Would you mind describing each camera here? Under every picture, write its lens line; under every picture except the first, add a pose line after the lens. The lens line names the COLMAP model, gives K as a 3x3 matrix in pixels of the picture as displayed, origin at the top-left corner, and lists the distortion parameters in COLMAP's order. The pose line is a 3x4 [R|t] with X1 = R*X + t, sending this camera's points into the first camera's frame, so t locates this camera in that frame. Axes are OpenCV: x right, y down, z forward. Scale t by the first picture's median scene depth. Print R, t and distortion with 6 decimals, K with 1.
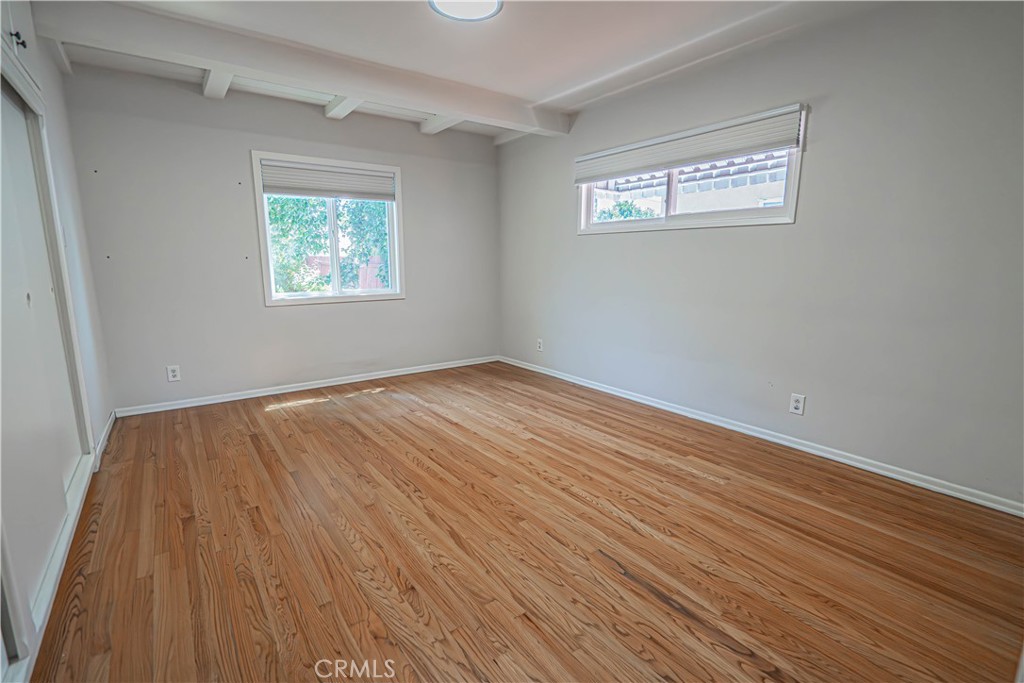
lens RADIAL K [[465.5, 0, 517.3], [0, 465.5, 347.8], [0, 0, 1]] dist [-0.000879, 0.000521]
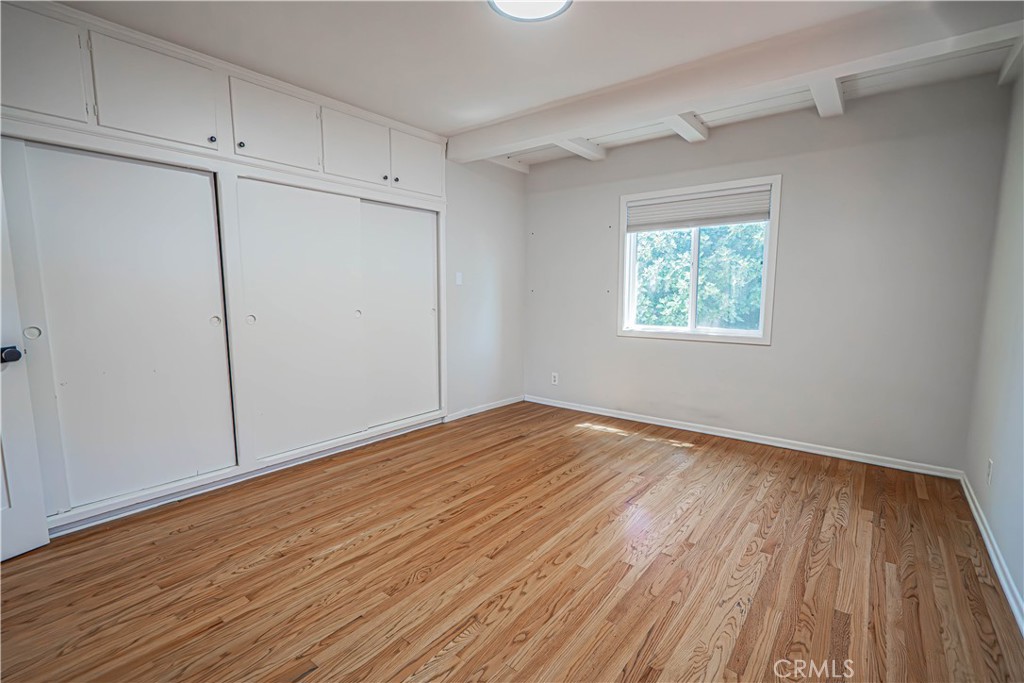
lens RADIAL K [[465.5, 0, 517.3], [0, 465.5, 347.8], [0, 0, 1]] dist [-0.000879, 0.000521]
pose [[0.284163, 0.117935, -0.951495, 0.484569], [-0.181452, 0.981086, 0.067413, -0.103124], [0.941449, 0.153495, 0.300188, 0.512222]]
